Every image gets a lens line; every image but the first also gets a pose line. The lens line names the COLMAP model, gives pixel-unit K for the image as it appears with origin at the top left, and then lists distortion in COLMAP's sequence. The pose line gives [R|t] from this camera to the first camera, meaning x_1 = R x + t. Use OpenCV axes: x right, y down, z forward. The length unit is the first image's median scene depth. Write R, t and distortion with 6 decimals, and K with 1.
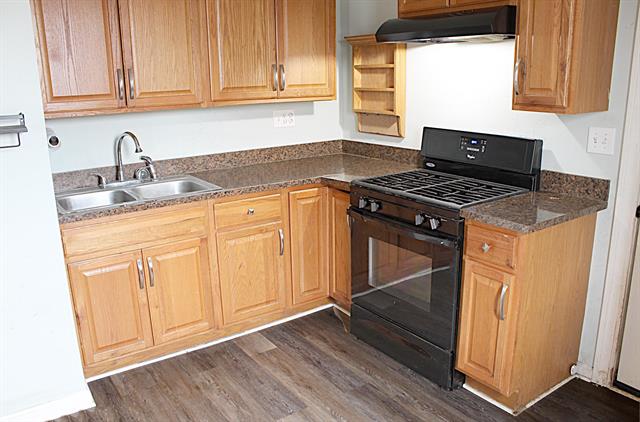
lens RADIAL K [[542.4, 0, 319.9], [0, 542.4, 211.5], [0, 0, 1]] dist [-0.111667, 0.016330]
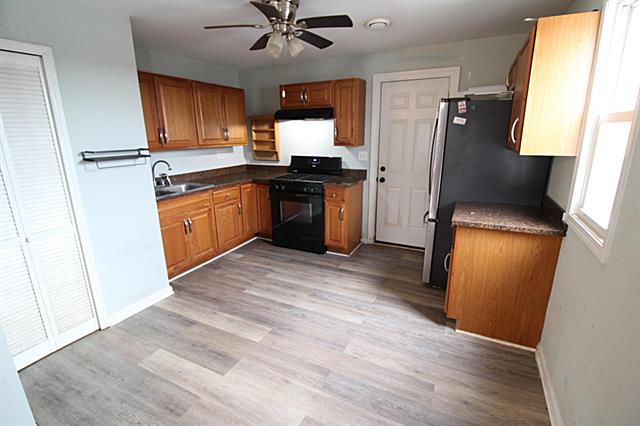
lens RADIAL K [[307.2, 0, 320.0], [0, 307.2, 214.7], [0, 0, 1]] dist [0.006582, 0.000044]
pose [[0.872873, -0.115911, 0.473980, -0.404712], [0.115364, 0.992860, 0.030349, 0.084966], [-0.474114, 0.028189, 0.880012, -0.287052]]
